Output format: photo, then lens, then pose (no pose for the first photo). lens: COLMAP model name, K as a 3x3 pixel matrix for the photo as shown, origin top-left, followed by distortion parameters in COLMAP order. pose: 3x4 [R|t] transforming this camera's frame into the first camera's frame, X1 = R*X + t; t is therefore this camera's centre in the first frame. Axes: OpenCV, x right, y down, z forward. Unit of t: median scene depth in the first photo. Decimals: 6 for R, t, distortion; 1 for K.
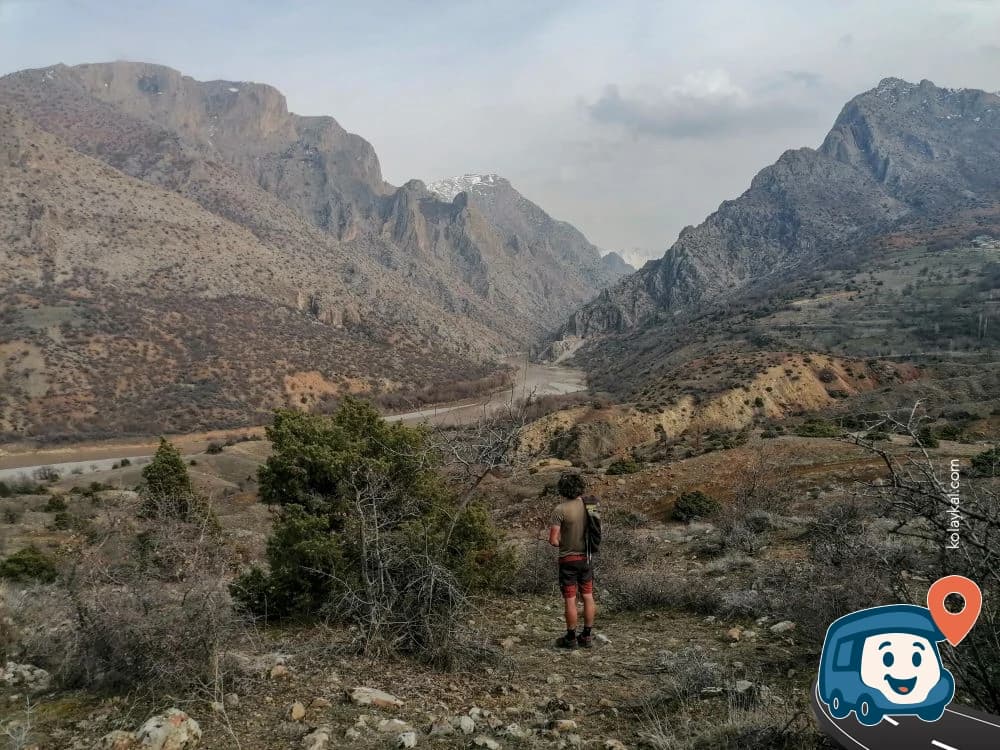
lens RADIAL K [[754.0, 0, 501.8], [0, 754.0, 388.6], [0, 0, 1]] dist [0.018447, -0.001897]
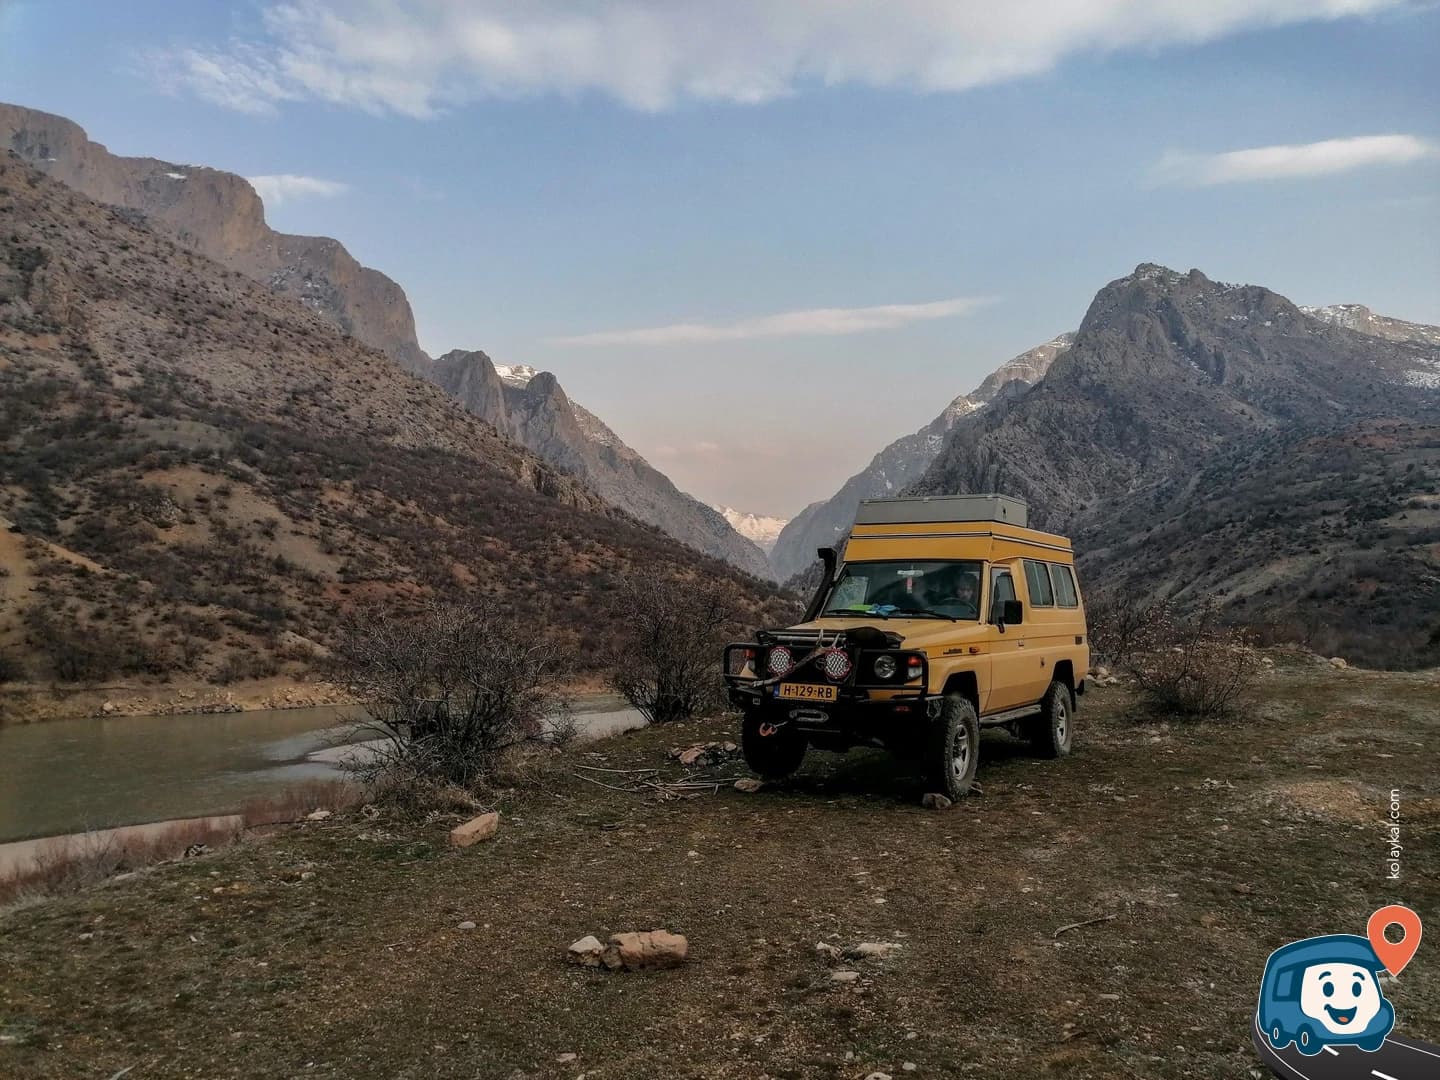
lens RADIAL K [[1085.8, 0, 722.6], [0, 1085.8, 559.6], [0, 0, 1]] dist [0.018447, -0.001897]
pose [[0.967598, 0.033847, 0.250217, -0.182931], [-0.001230, 0.991595, -0.129376, 0.025267], [-0.252493, 0.124877, 0.959507, 0.125014]]
